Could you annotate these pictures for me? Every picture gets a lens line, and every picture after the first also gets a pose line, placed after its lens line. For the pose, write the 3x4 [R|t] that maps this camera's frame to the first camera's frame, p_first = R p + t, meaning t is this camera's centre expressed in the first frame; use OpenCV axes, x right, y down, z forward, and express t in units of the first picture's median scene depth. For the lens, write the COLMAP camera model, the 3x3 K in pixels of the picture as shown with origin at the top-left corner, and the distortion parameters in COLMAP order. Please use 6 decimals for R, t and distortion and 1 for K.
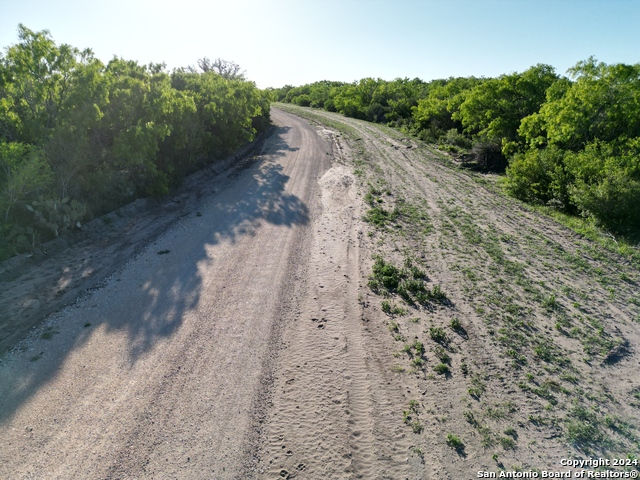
lens RADIAL K [[494.8, 0, 320.0], [0, 494.8, 240.0], [0, 0, 1]] dist [0.121095, -0.134882]
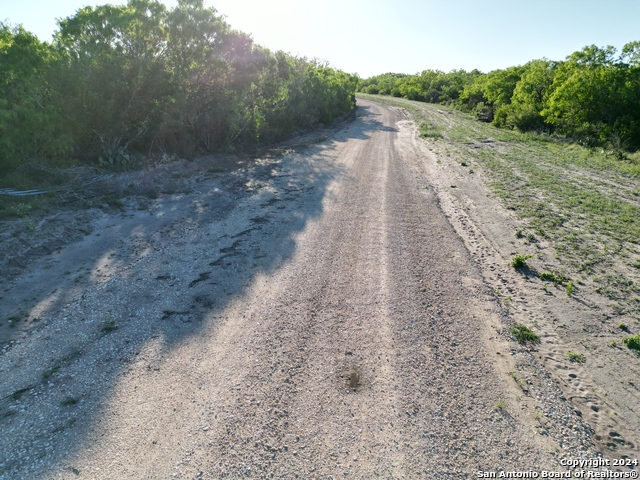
lens RADIAL K [[494.8, 0, 320.0], [0, 494.8, 240.0], [0, 0, 1]] dist [0.121095, -0.134882]
pose [[0.993267, 0.032438, -0.111215, -0.031302], [-0.031108, 0.999422, 0.013674, 0.156749], [0.111594, -0.010123, 0.993702, -0.476481]]
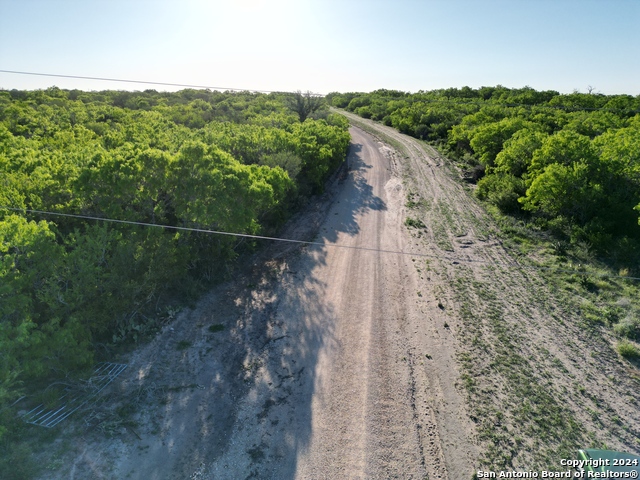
lens RADIAL K [[494.8, 0, 320.0], [0, 494.8, 240.0], [0, 0, 1]] dist [0.121095, -0.134882]
pose [[0.994549, 0.033209, -0.098838, -0.027952], [-0.031899, 0.999381, 0.014806, 0.036701], [0.099269, -0.011573, 0.994993, -0.515324]]
